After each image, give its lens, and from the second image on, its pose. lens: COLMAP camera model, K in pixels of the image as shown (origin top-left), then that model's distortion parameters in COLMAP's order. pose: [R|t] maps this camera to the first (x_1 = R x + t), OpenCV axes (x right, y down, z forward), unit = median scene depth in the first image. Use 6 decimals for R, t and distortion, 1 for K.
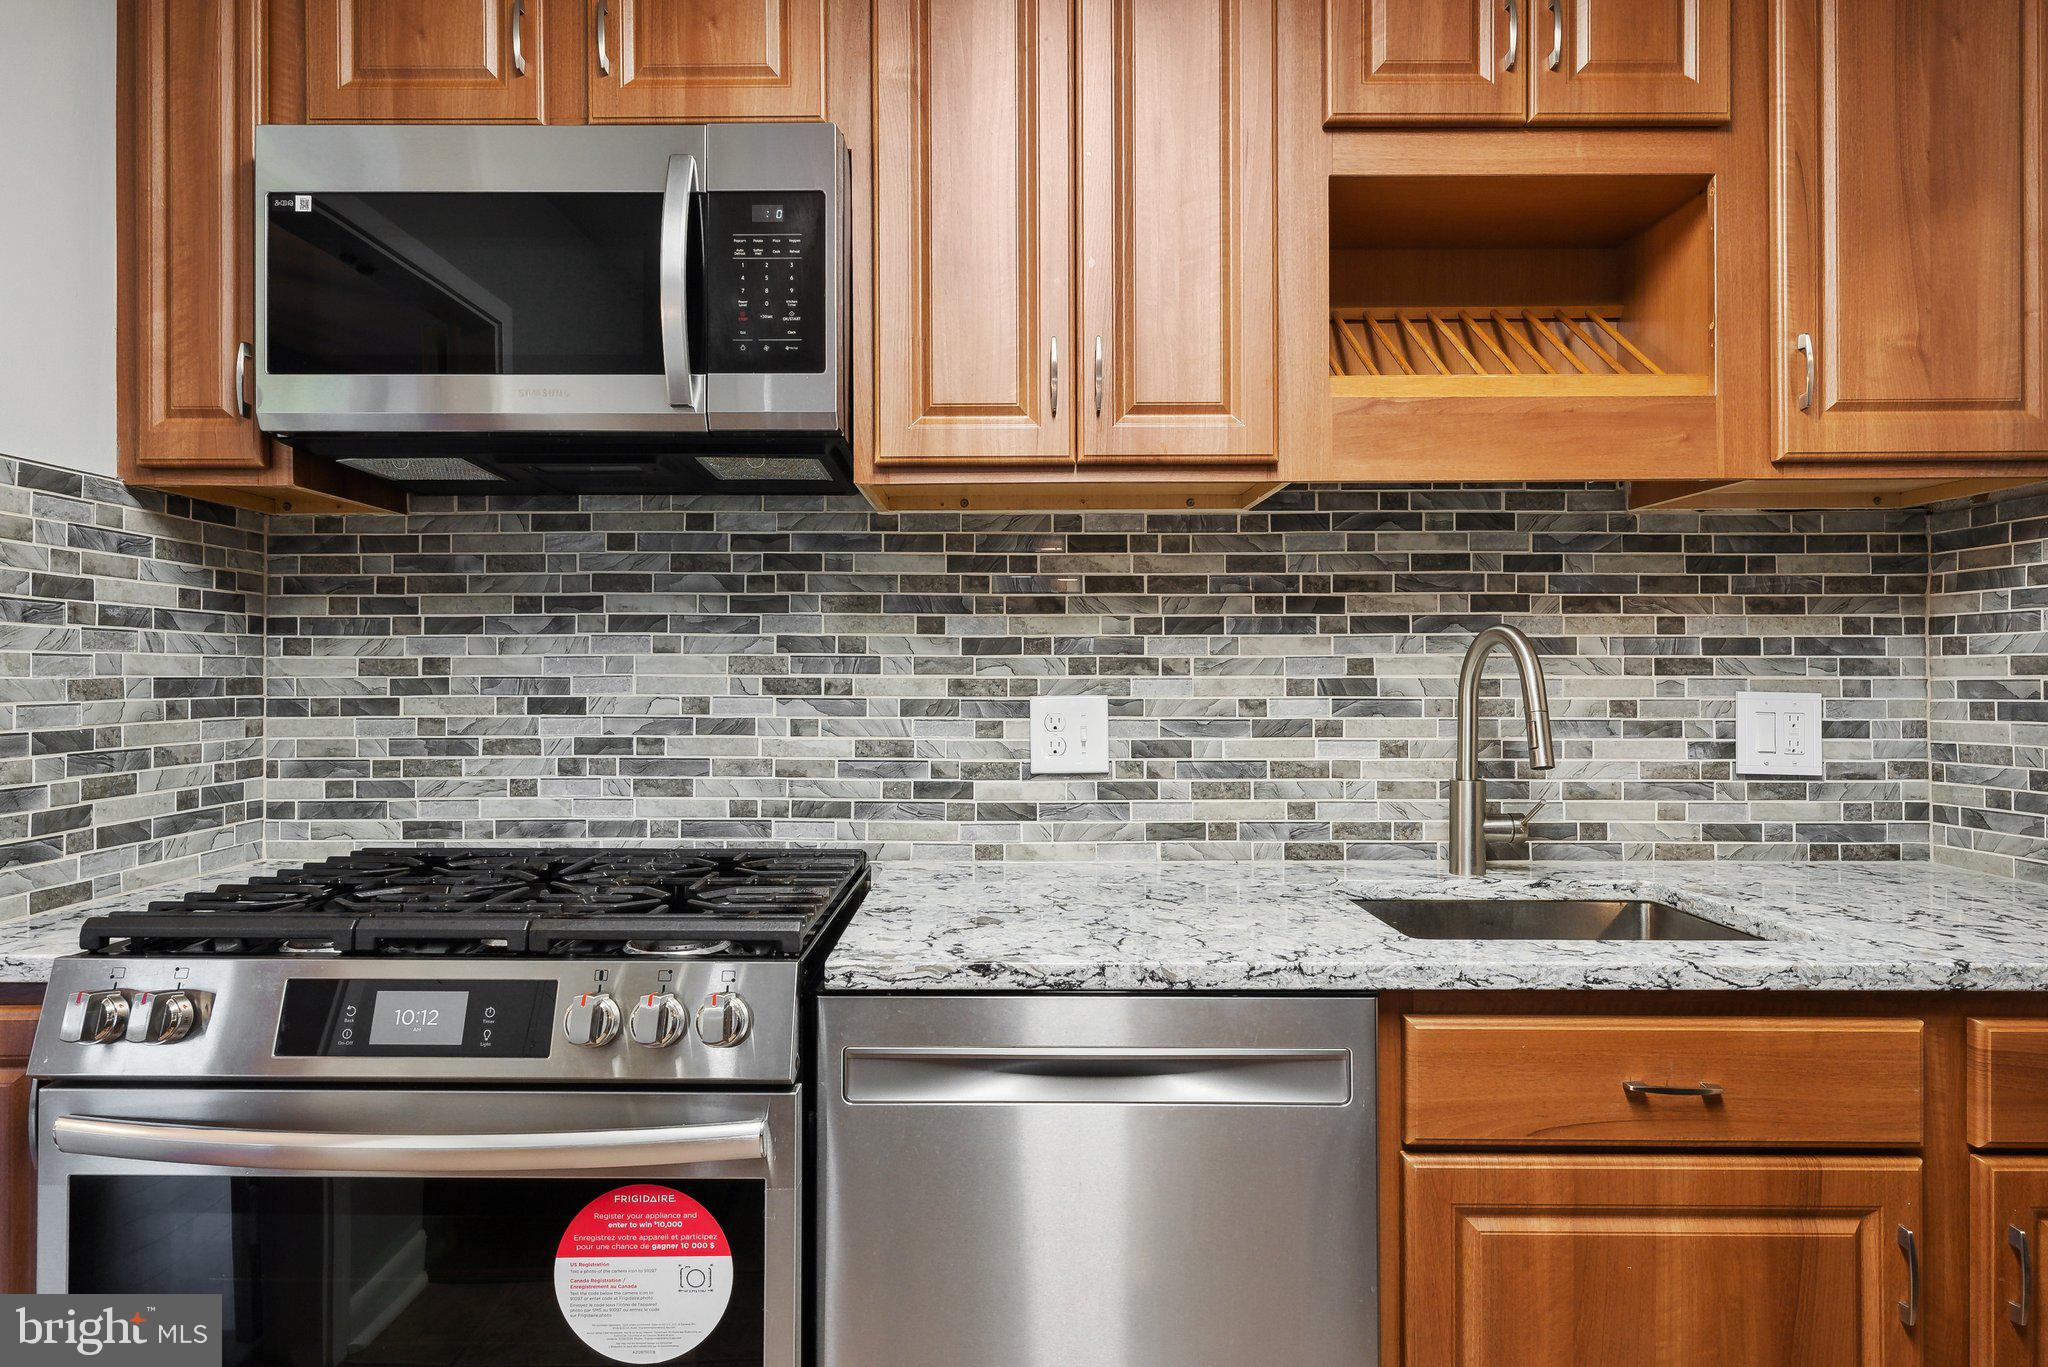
lens RADIAL K [[1168.1, 0, 1023.8], [0, 1168.1, 678.8], [0, 0, 1]] dist [0.004758, 0.001568]
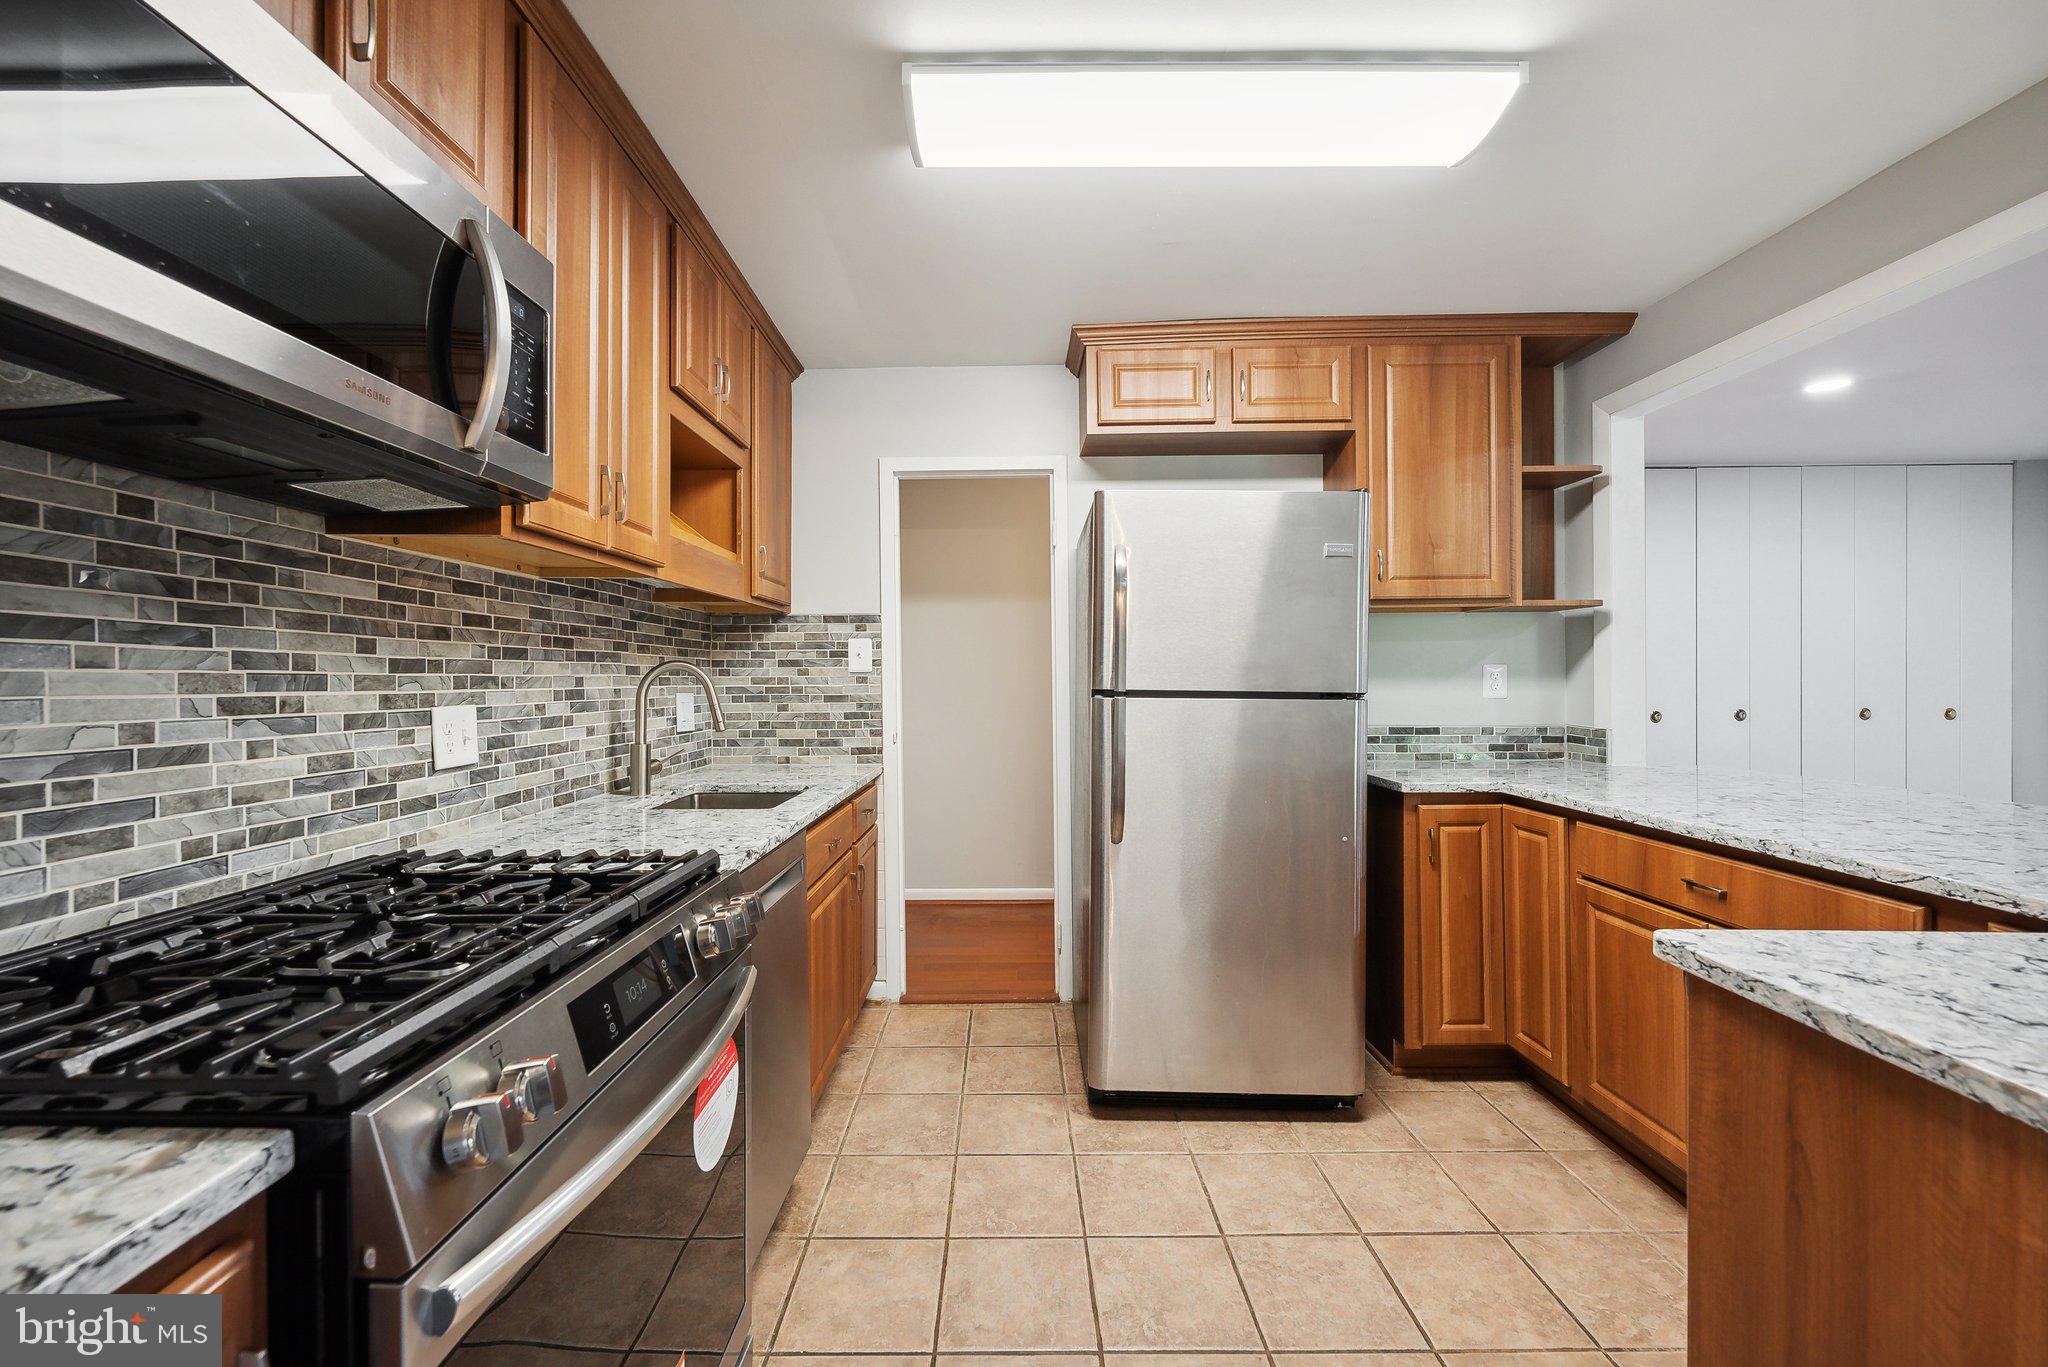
lens RADIAL K [[790.9, 0, 1014.8], [0, 790.9, 679.8], [0, 0, 1]] dist [-0.000530, 0.000784]
pose [[0.005297, -0.001325, 0.999985, -0.820775], [0.001480, 0.999998, 0.001318, -0.014063], [-0.999985, 0.001473, 0.005299, 0.386287]]
